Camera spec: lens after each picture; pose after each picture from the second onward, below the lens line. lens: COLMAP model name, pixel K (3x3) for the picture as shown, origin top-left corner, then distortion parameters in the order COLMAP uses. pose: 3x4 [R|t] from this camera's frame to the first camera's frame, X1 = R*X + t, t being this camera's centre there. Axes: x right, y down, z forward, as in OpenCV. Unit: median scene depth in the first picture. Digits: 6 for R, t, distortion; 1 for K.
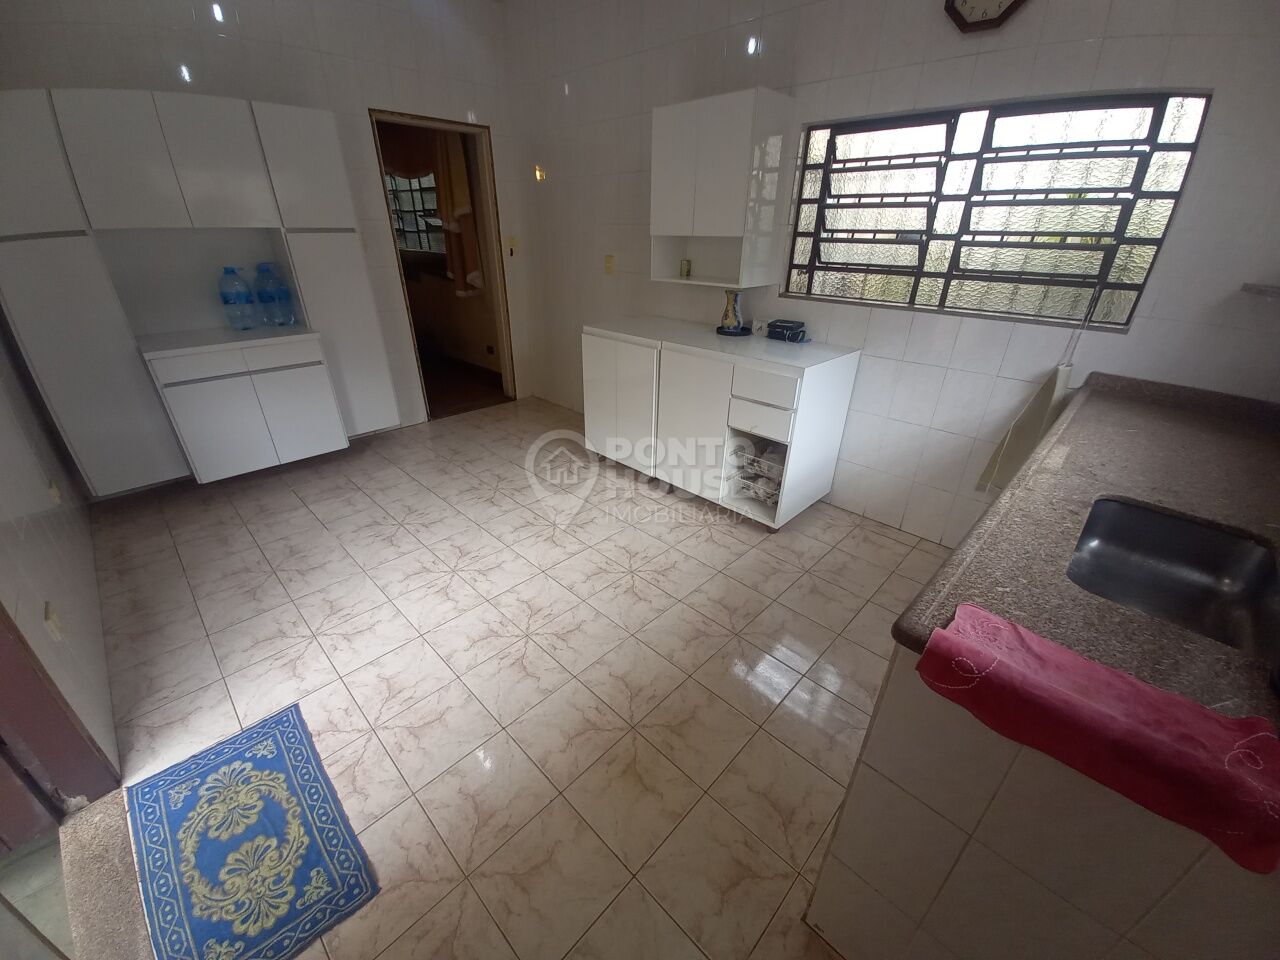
lens RADIAL K [[500.6, 0, 635.8], [0, 500.6, 482.6], [0, 0, 1]] dist [0.013598, -0.015493]
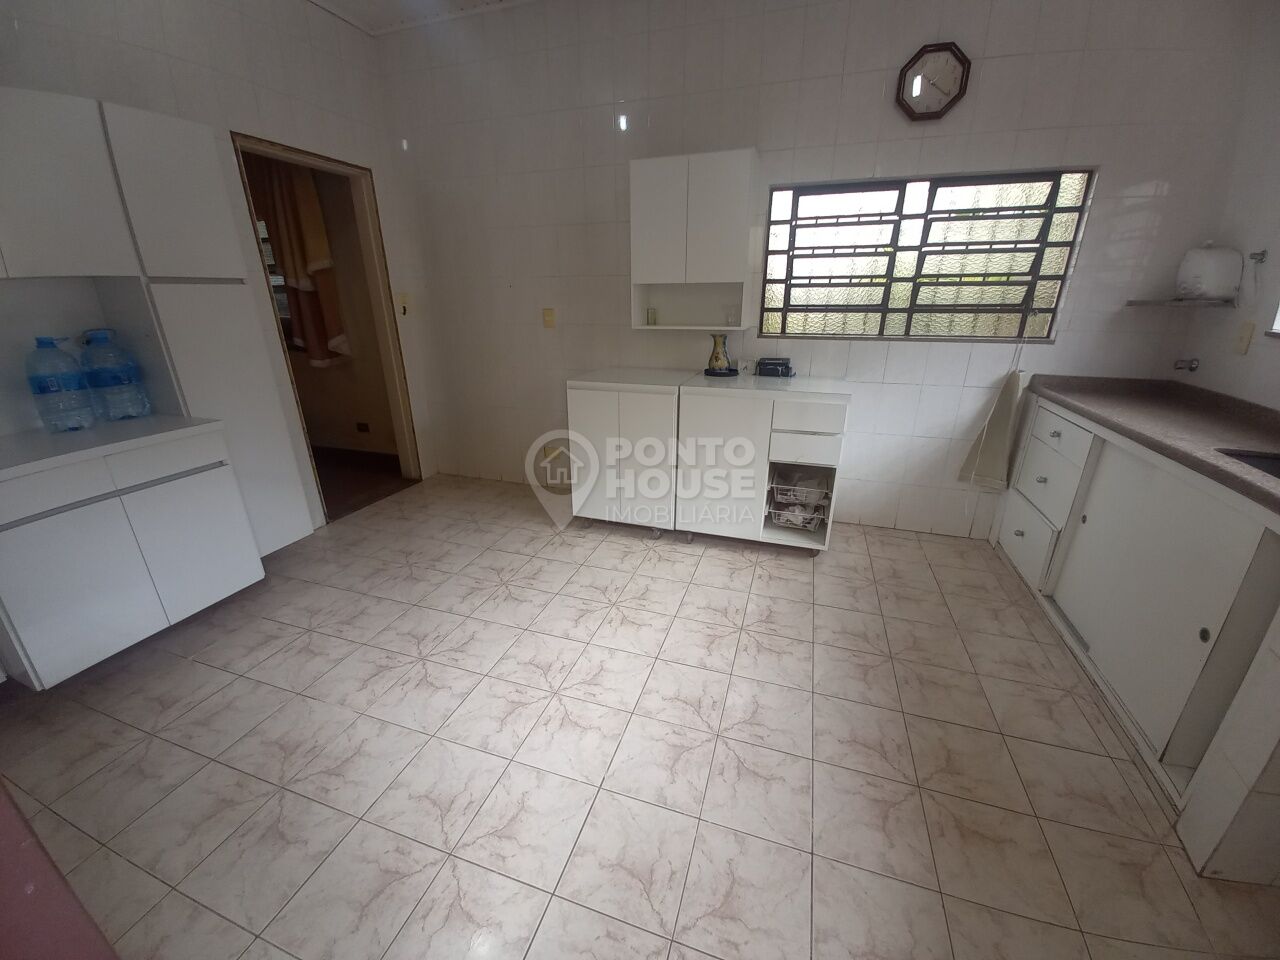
lens RADIAL K [[500.6, 0, 635.8], [0, 500.6, 482.6], [0, 0, 1]] dist [0.013598, -0.015493]
pose [[0.899924, -0.164111, 0.403985, -0.469134], [0.208255, 0.975740, -0.067538, -0.056366], [-0.383101, 0.144911, 0.912269, 0.186195]]
